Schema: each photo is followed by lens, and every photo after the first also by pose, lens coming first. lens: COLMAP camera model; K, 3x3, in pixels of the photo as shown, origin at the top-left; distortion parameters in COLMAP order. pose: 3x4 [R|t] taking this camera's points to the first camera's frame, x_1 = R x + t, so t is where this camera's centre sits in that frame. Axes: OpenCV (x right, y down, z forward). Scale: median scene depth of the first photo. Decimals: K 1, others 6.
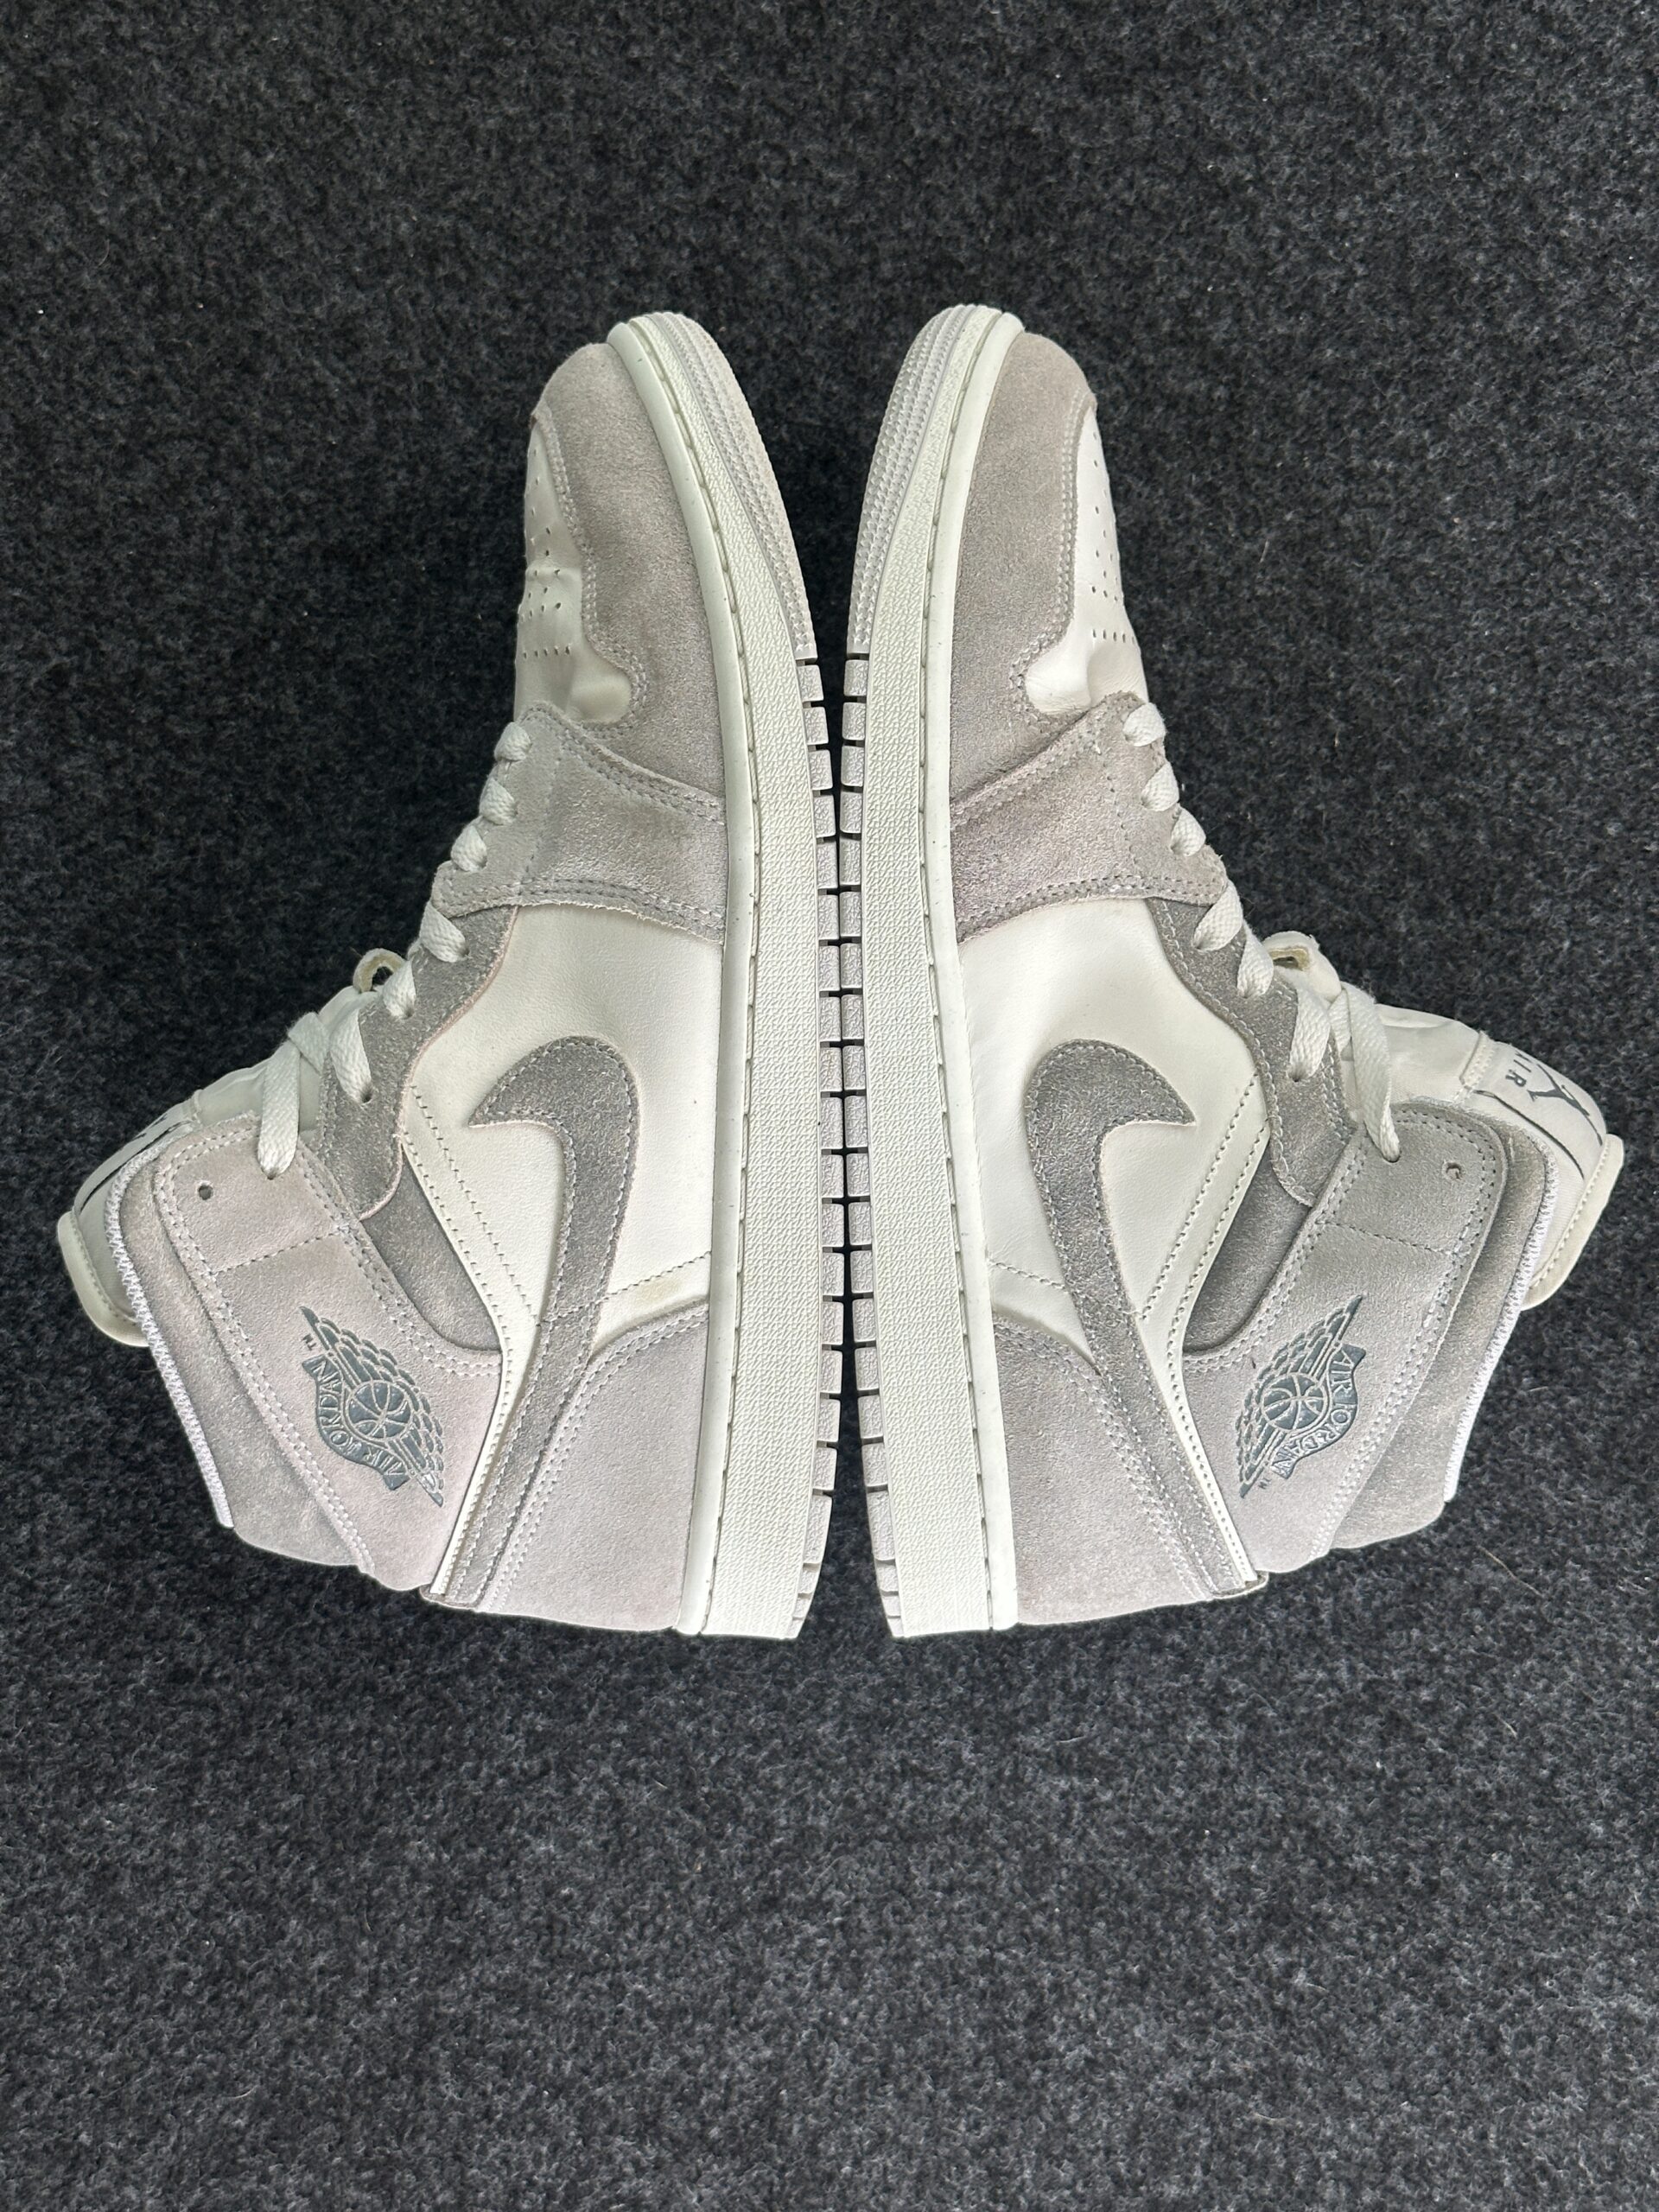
lens RADIAL K [[3616.2, 0, 824.0], [0, 3616.2, 1103.8], [0, 0, 1]] dist [0.418083, -0.067450]
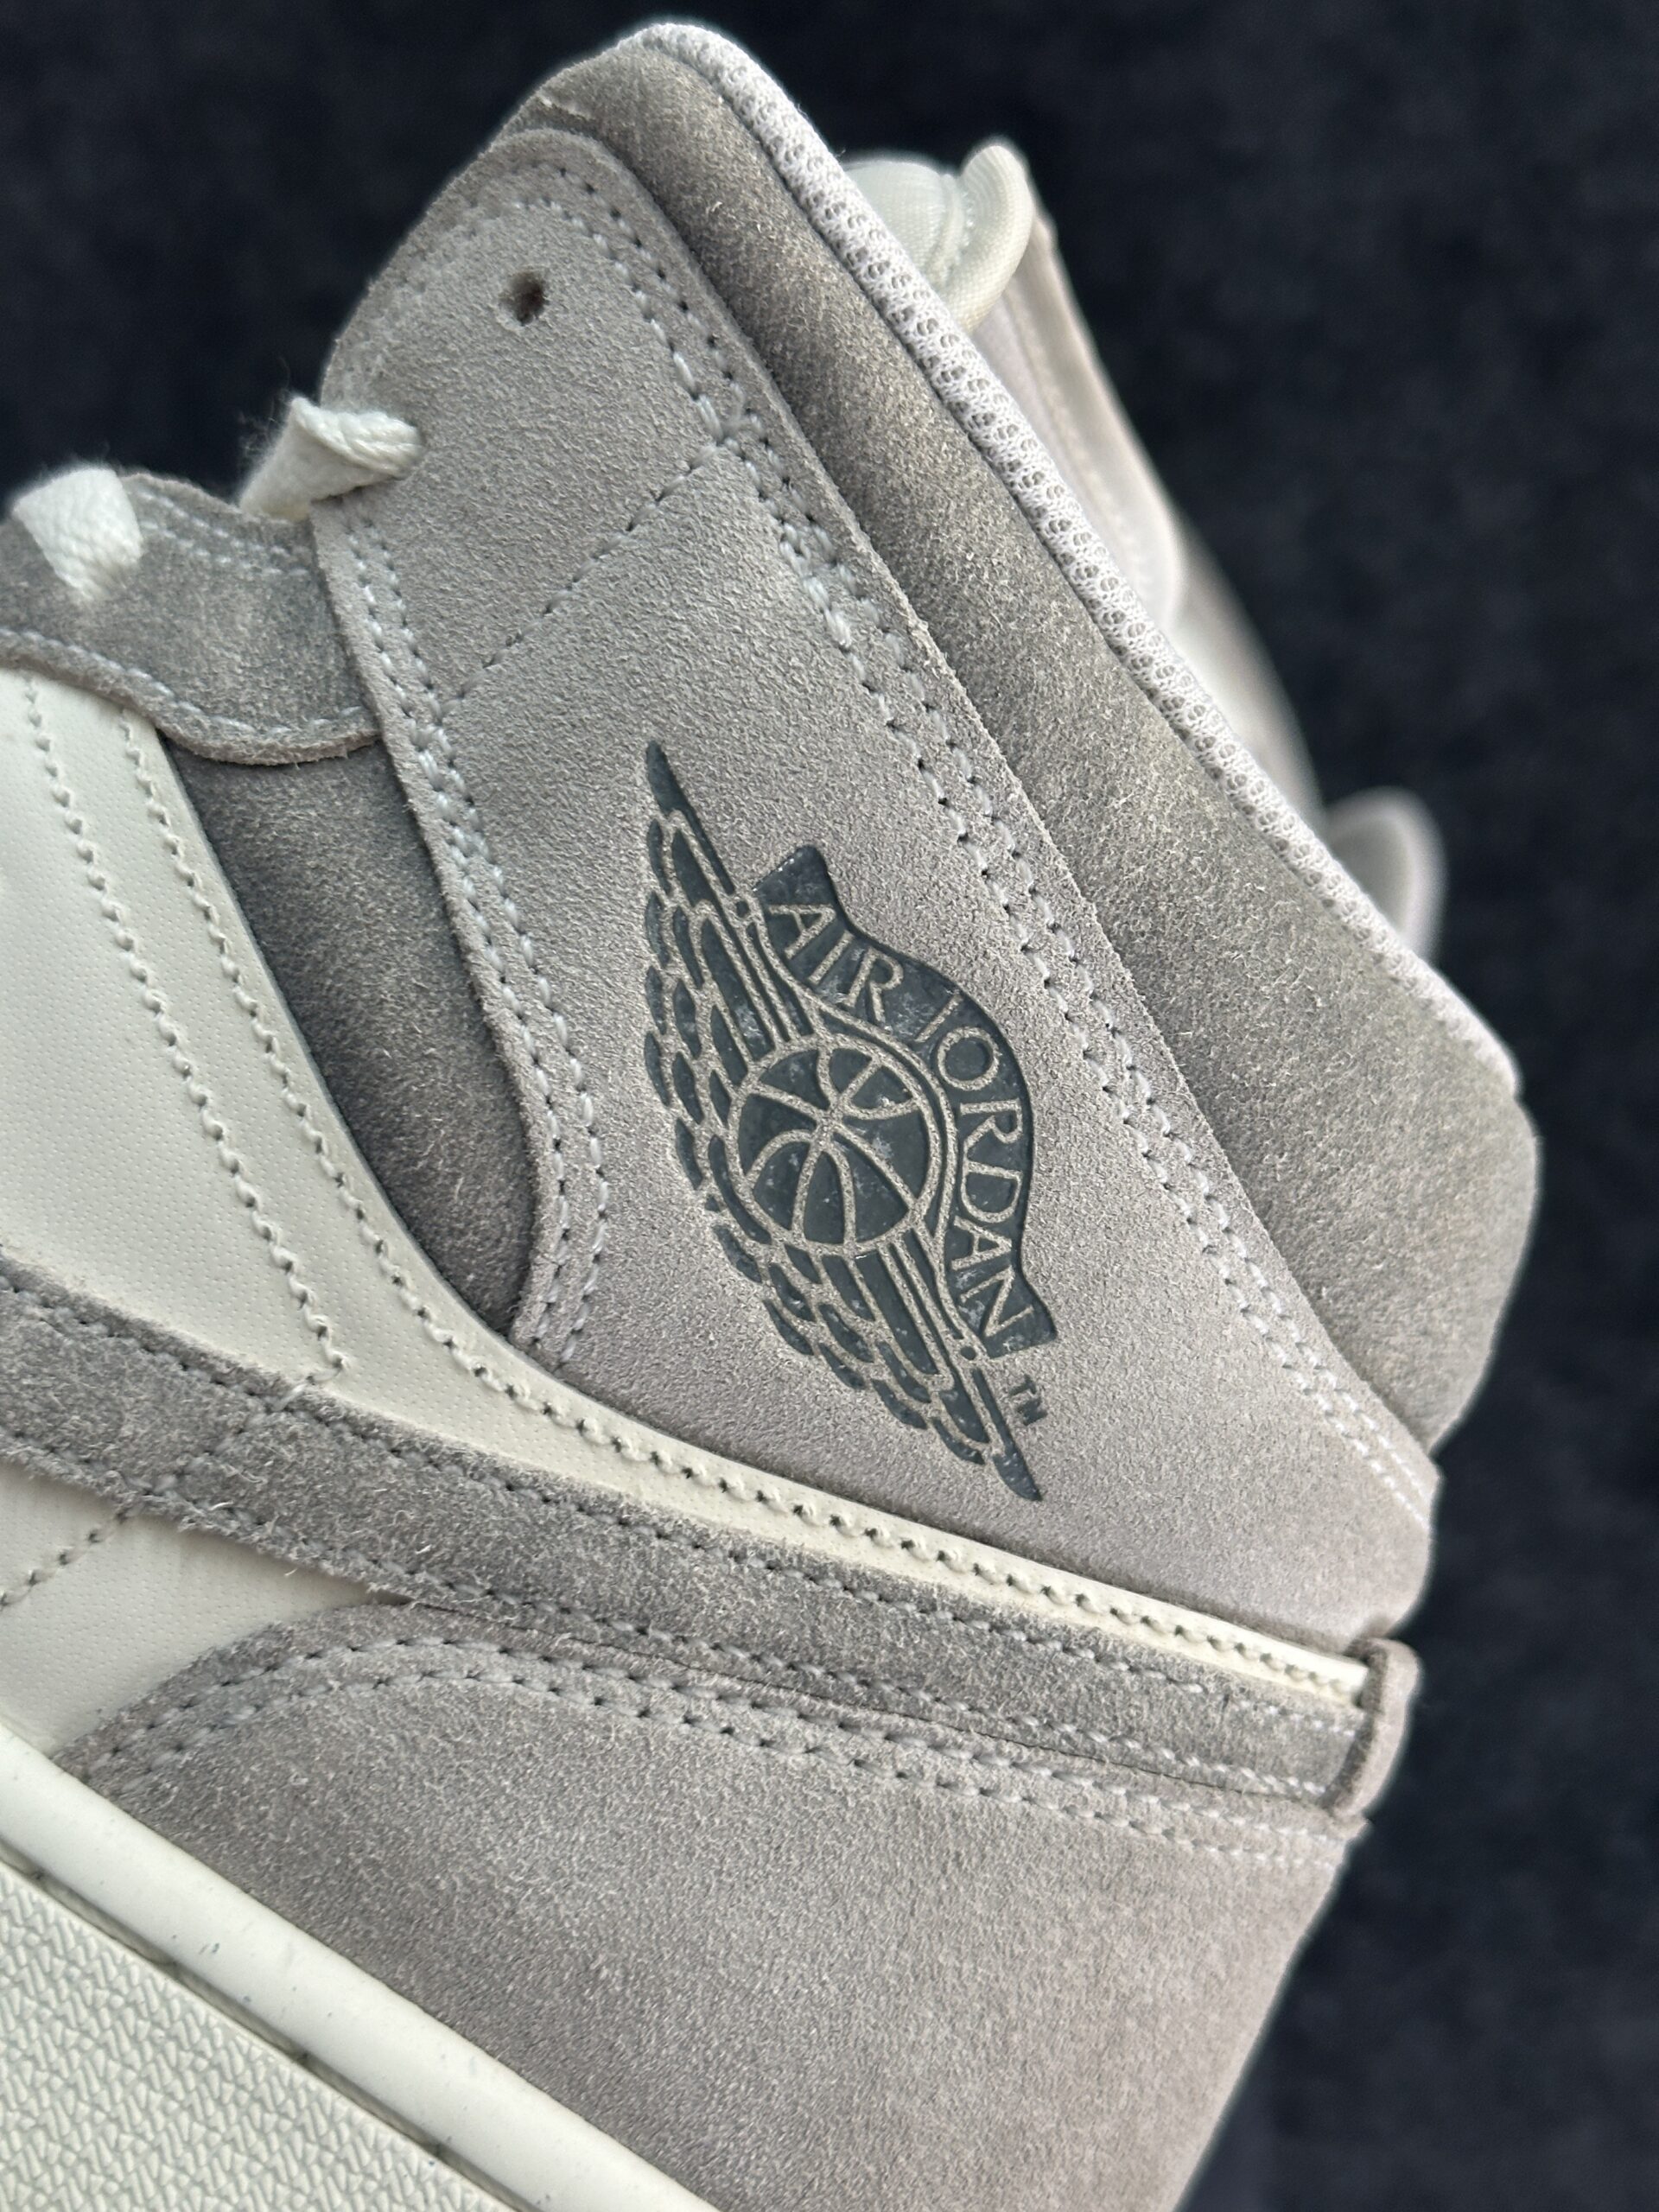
lens RADIAL K [[3616.2, 0, 824.0], [0, 3616.2, 1103.8], [0, 0, 1]] dist [0.418083, -0.067450]
pose [[0.620284, -0.777317, 0.105010, 0.098694], [0.768247, 0.575047, -0.281279, 0.165243], [0.158257, 0.255147, 0.953863, 0.705472]]
